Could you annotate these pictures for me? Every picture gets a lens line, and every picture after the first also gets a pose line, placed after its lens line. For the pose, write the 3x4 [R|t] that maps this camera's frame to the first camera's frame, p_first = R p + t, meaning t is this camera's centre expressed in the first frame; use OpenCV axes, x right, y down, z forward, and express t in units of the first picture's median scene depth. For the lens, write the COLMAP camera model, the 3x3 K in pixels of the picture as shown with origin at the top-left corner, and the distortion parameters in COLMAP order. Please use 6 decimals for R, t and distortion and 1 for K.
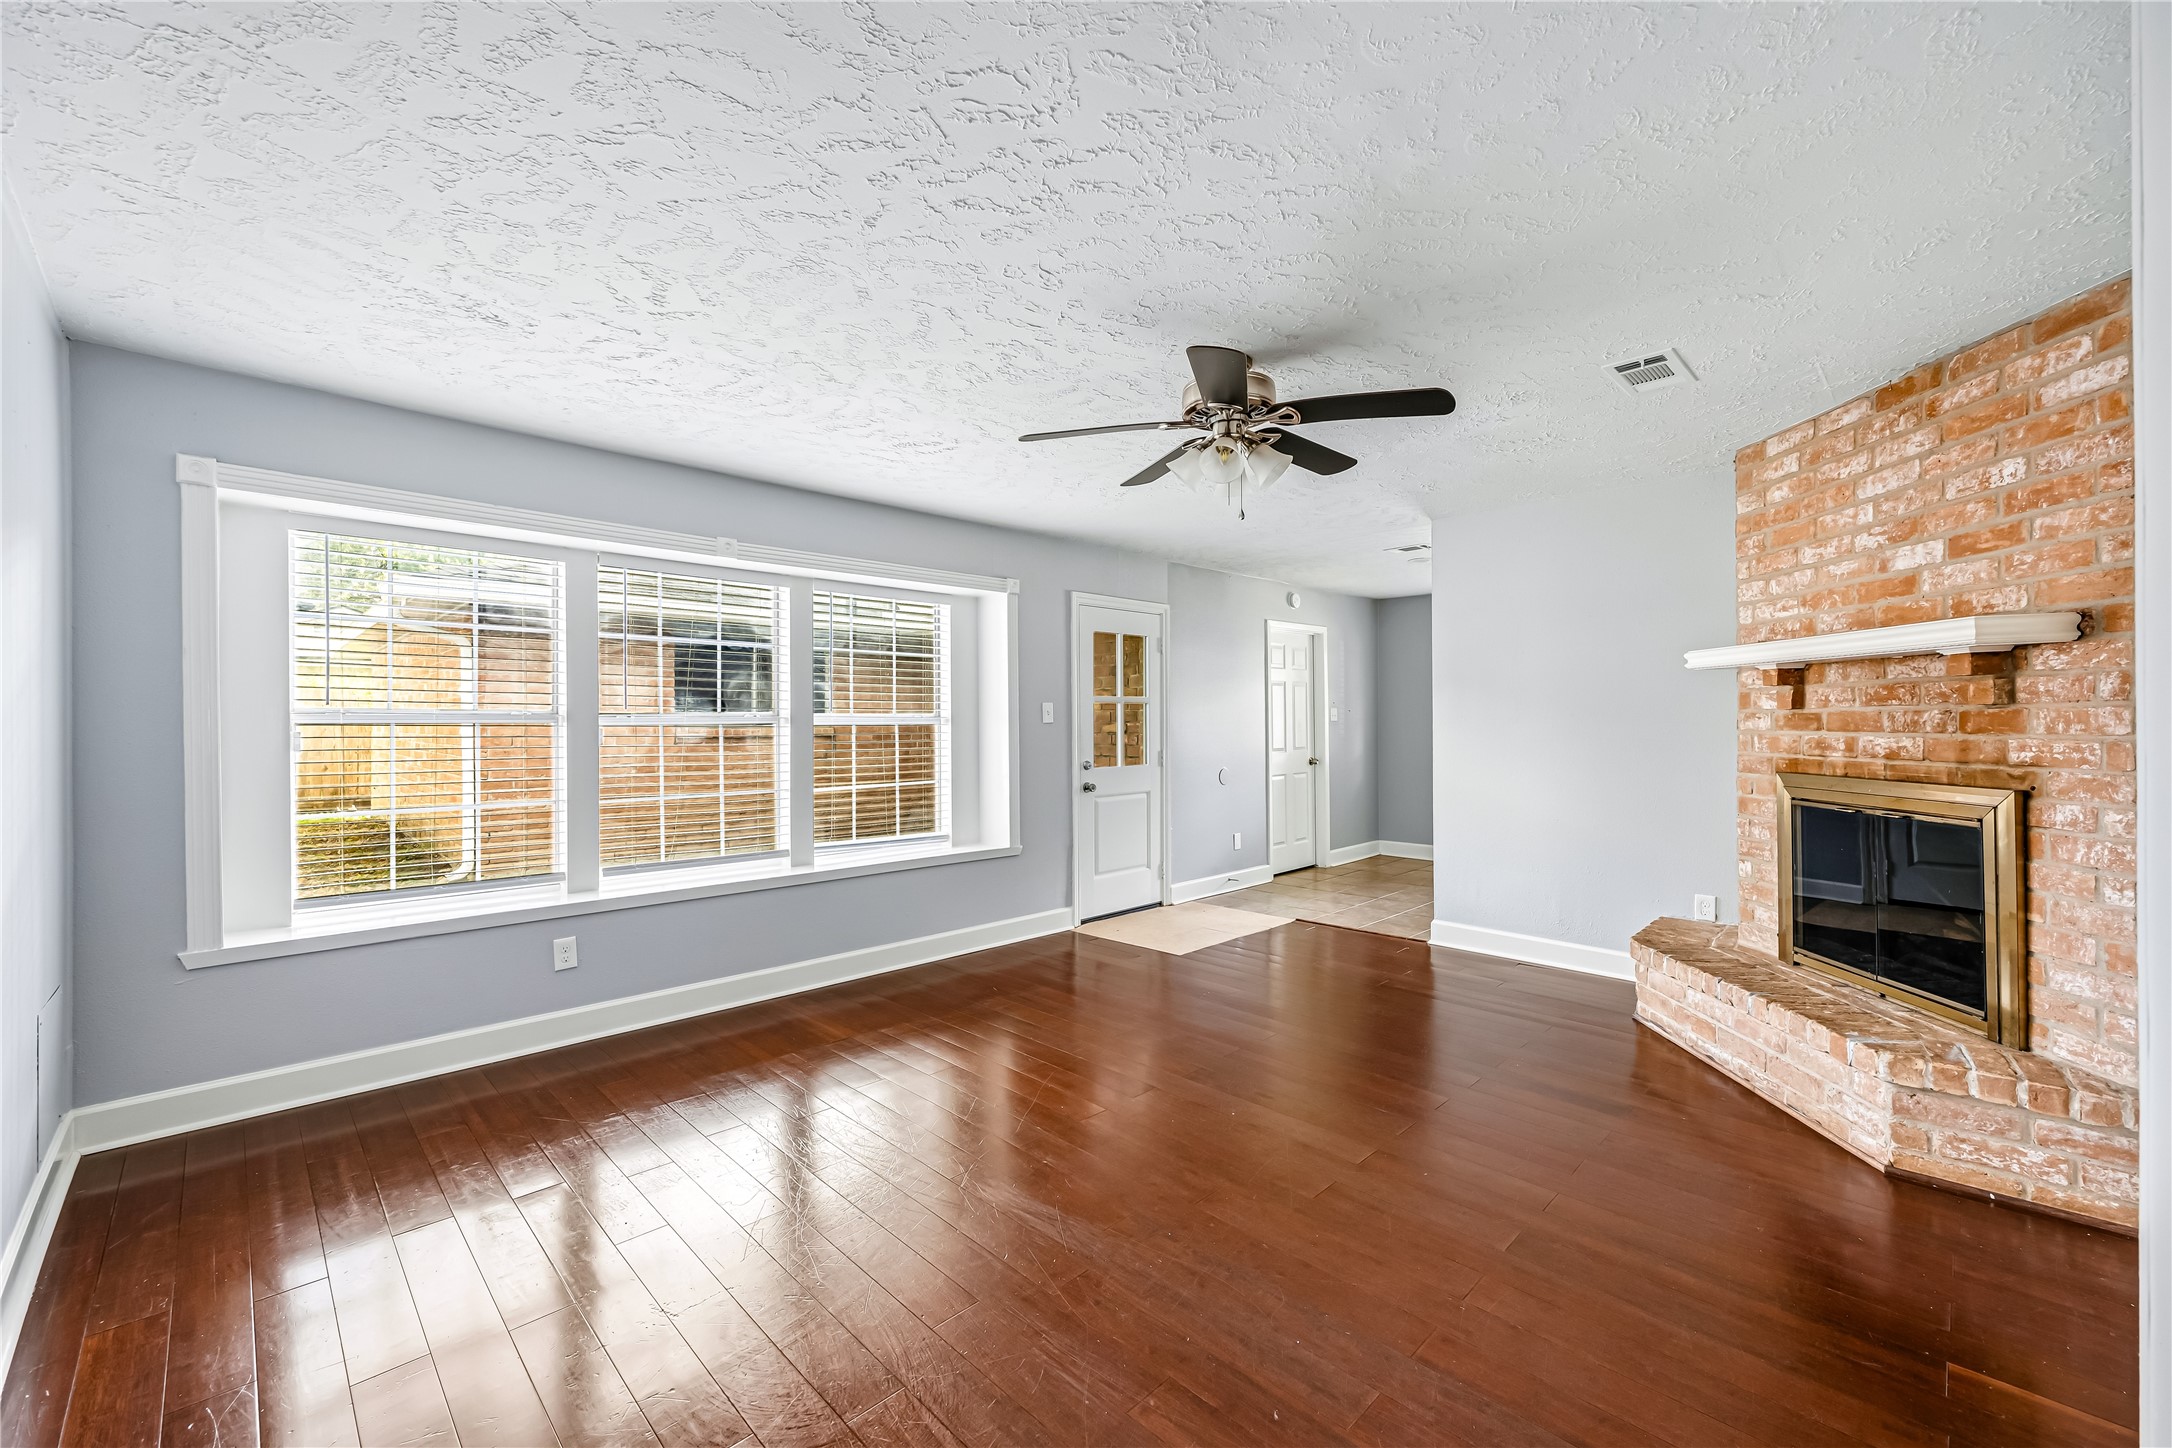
lens RADIAL K [[877.6, 0, 1098.9], [0, 877.6, 718.0], [0, 0, 1]] dist [-0.002769, -0.000492]
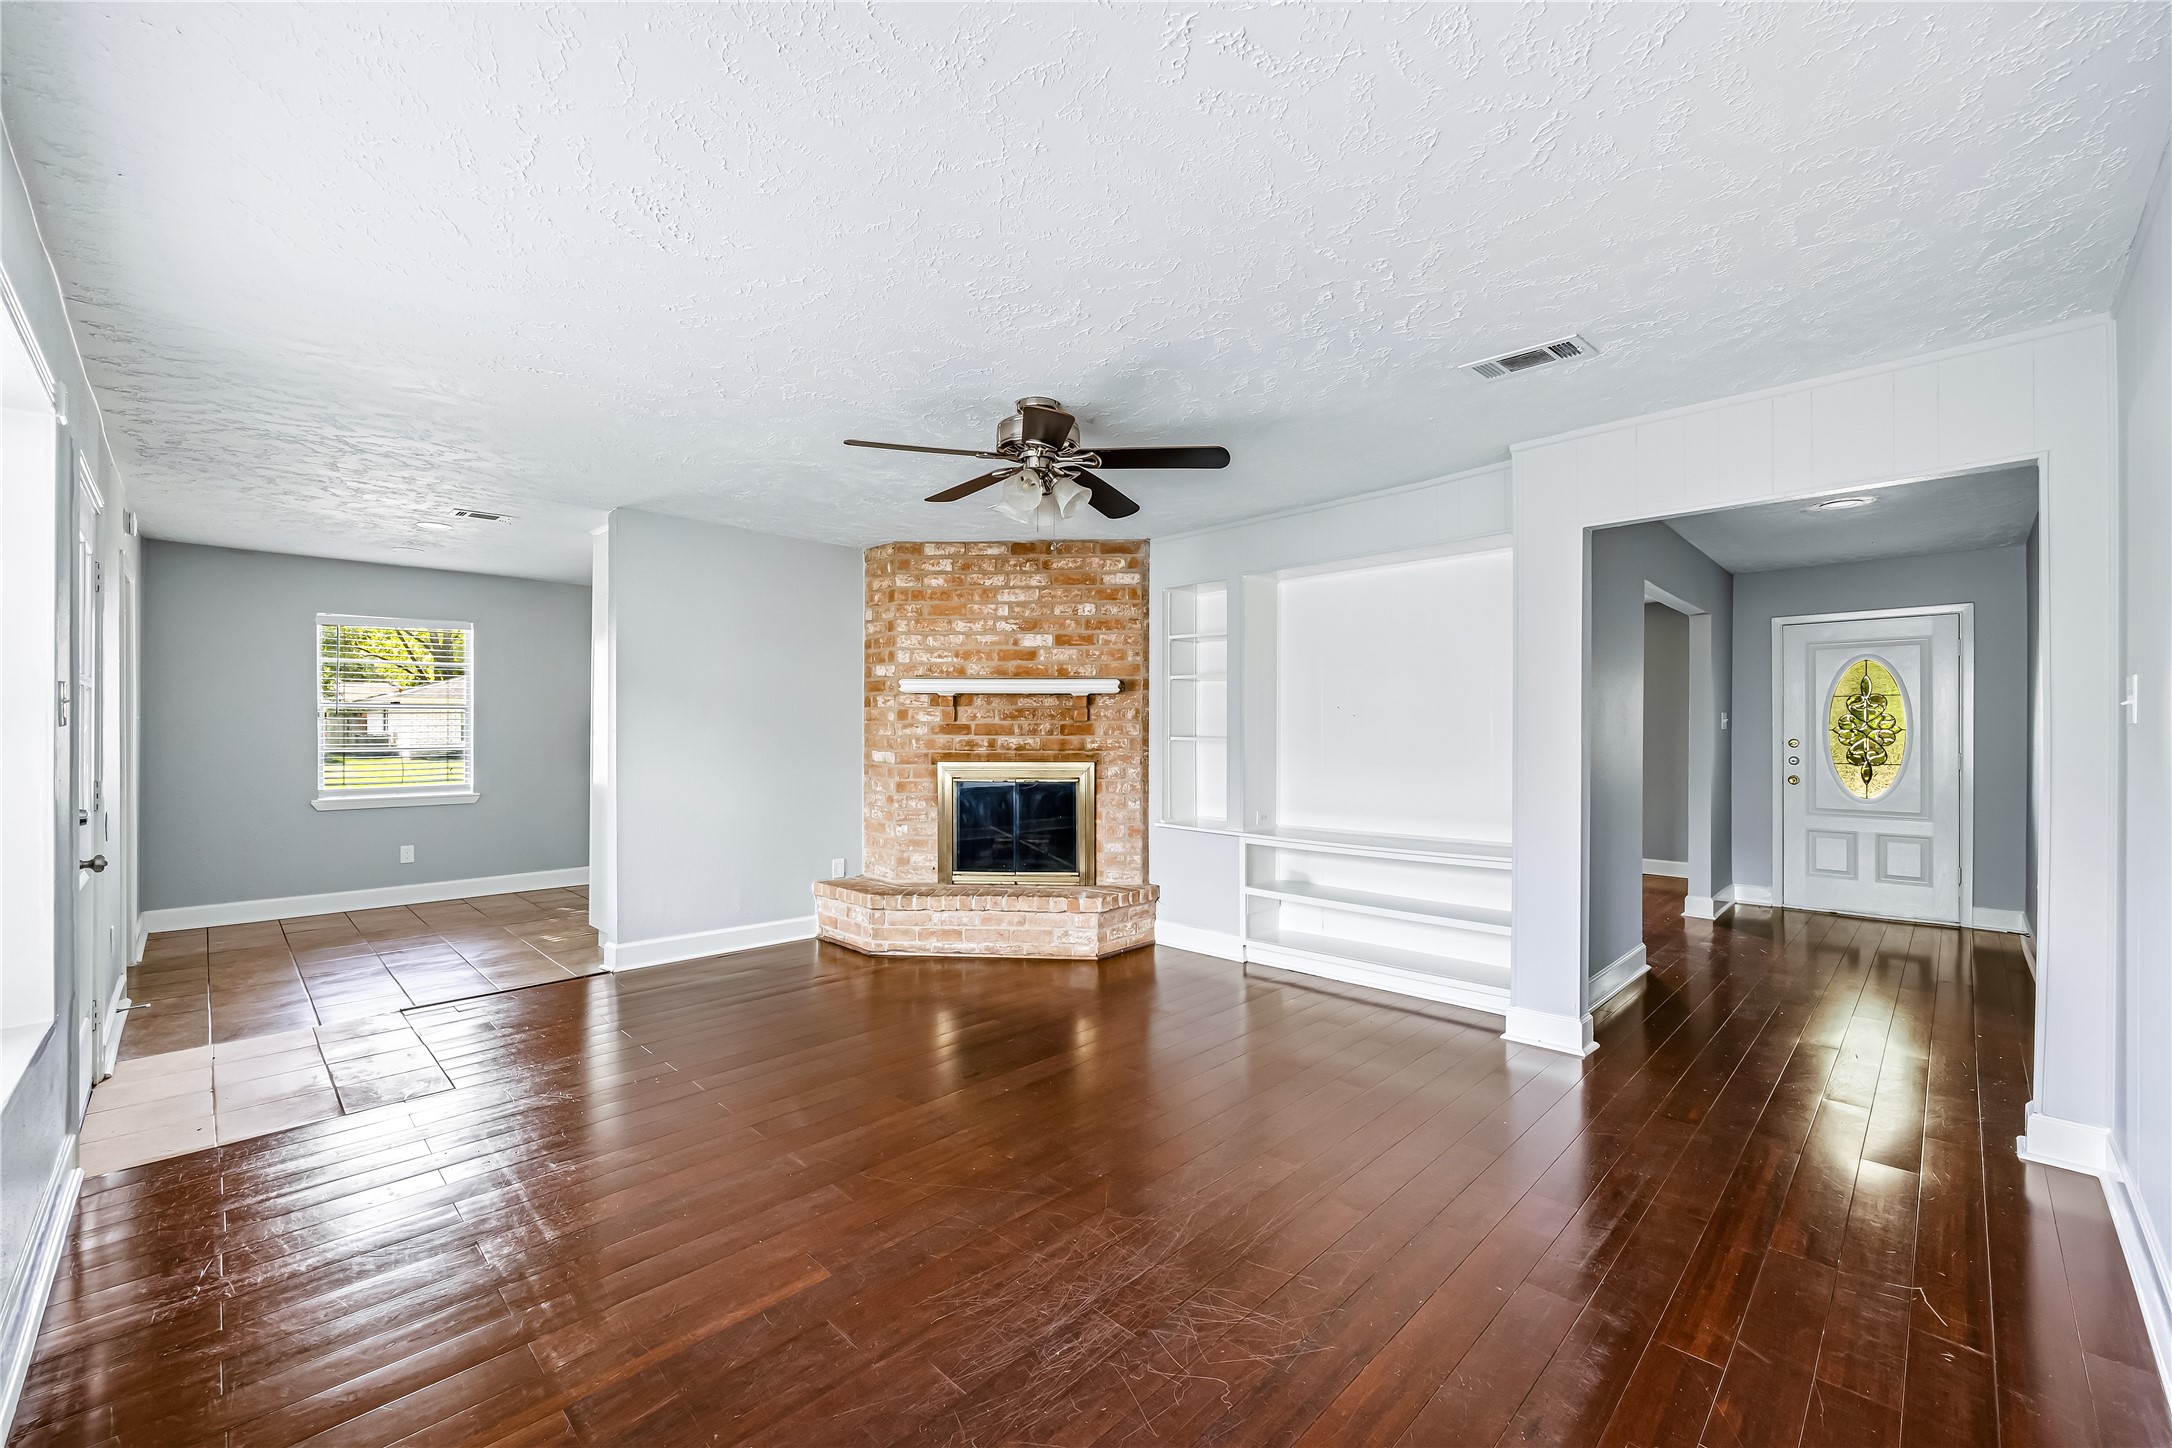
lens RADIAL K [[877.6, 0, 1090.6], [0, 877.6, 720.0], [0, 0, 1]] dist [-0.002769, -0.000492]
pose [[0.005951, -0.000762, 0.999982, -0.922821], [-0.003677, 0.999993, 0.000784, -0.017871], [-0.999976, -0.003682, 0.005949, 0.862708]]
